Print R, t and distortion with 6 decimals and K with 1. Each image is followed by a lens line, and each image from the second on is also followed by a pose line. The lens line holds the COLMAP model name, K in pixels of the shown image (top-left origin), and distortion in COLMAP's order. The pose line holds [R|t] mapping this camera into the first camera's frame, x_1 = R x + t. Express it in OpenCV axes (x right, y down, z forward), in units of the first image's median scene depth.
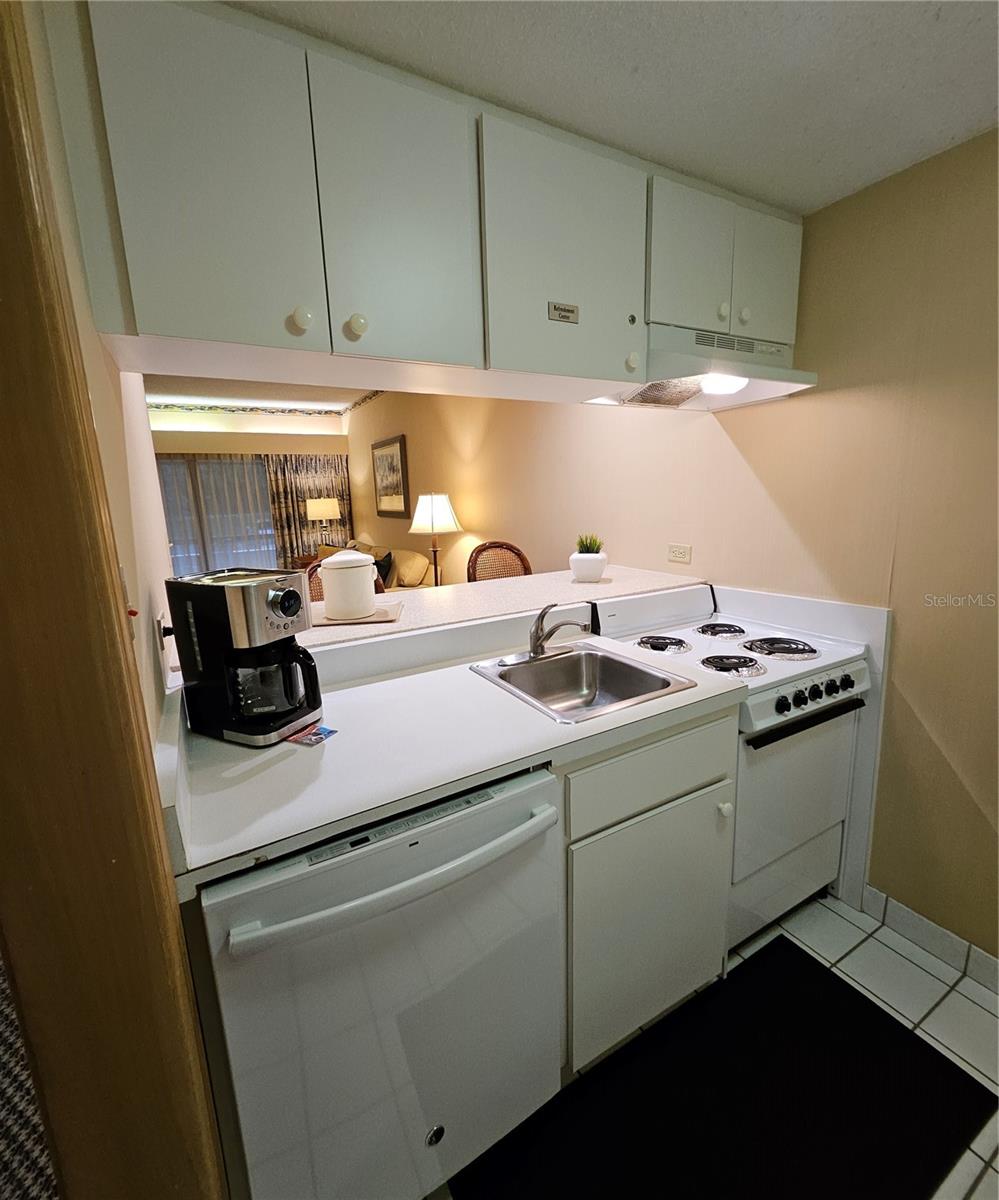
lens RADIAL K [[524.8, 0, 498.4], [0, 524.8, 598.5], [0, 0, 1]] dist [0.007263, -0.002342]
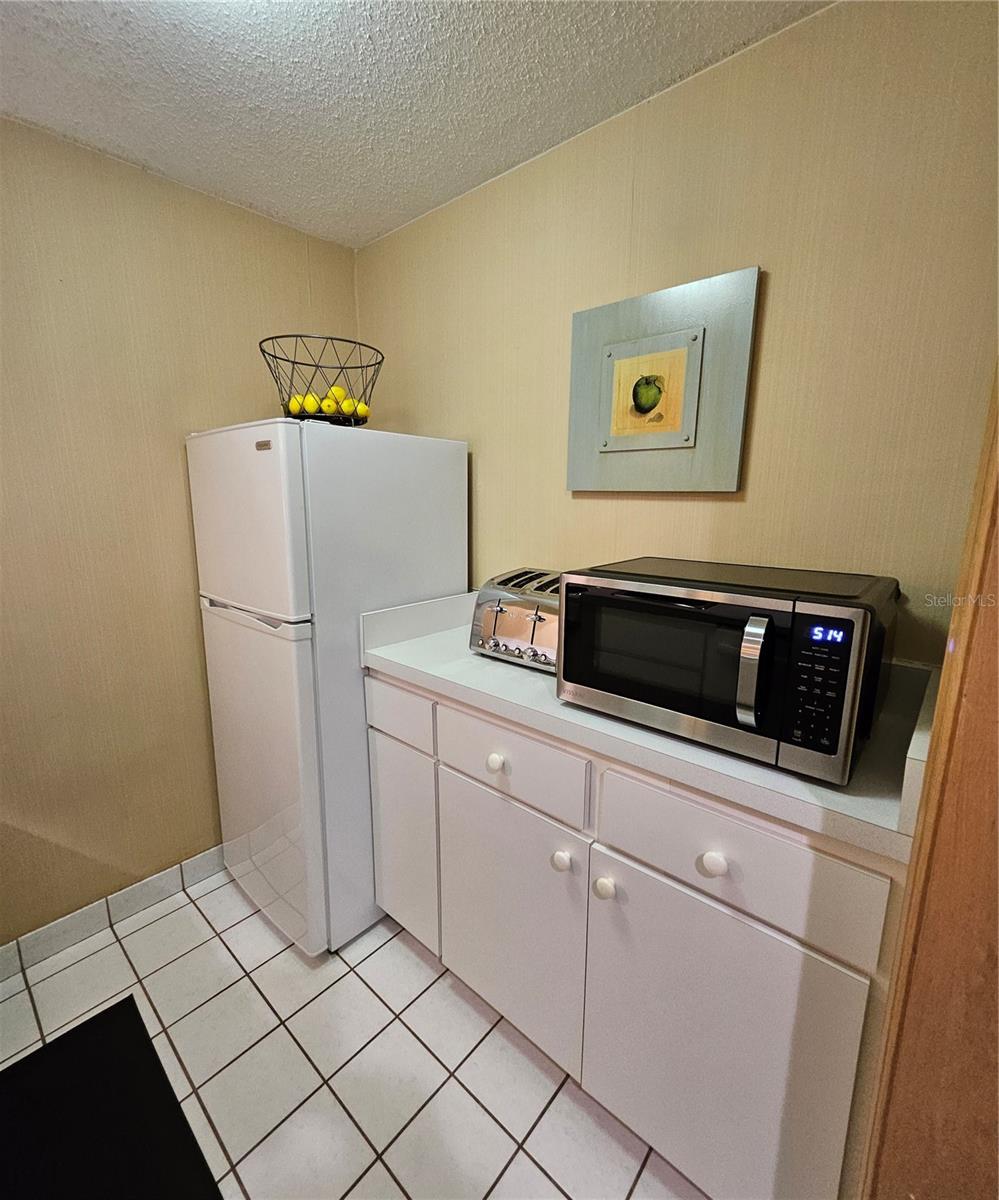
lens RADIAL K [[524.8, 0, 500.7], [0, 524.8, 596.4], [0, 0, 1]] dist [0.007263, -0.002342]
pose [[-0.327748, -0.154731, 0.932008, -0.213152], [0.193836, 0.954498, 0.226629, -0.008211], [-0.924667, 0.254934, -0.282842, 0.259284]]
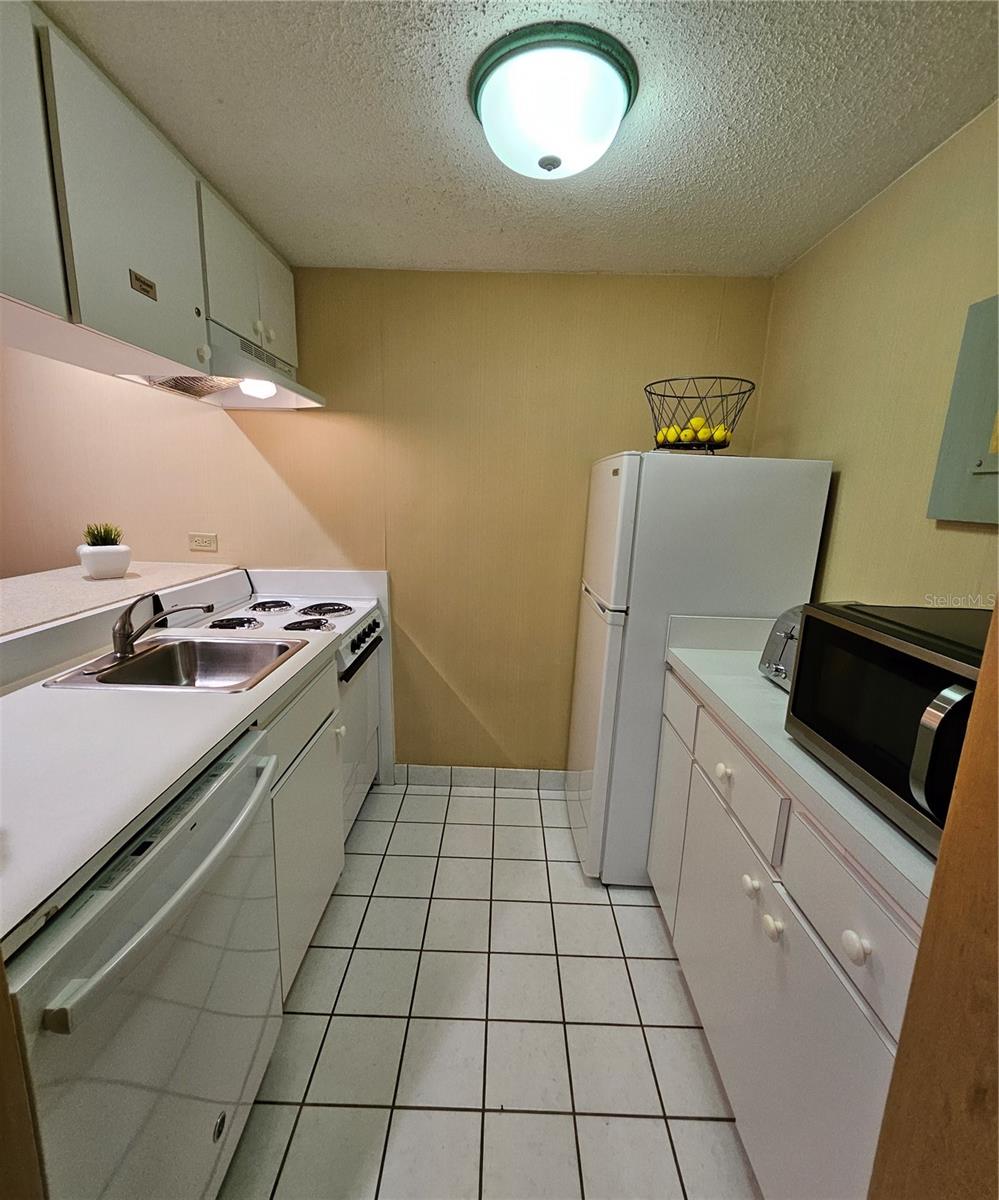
lens RADIAL K [[524.8, 0, 492.2], [0, 524.8, 599.5], [0, 0, 1]] dist [0.007263, -0.002342]
pose [[0.511725, -0.127121, 0.849693, -0.355337], [0.123636, 0.989595, 0.073592, 0.026221], [-0.850207, 0.067394, 0.522117, -0.004644]]
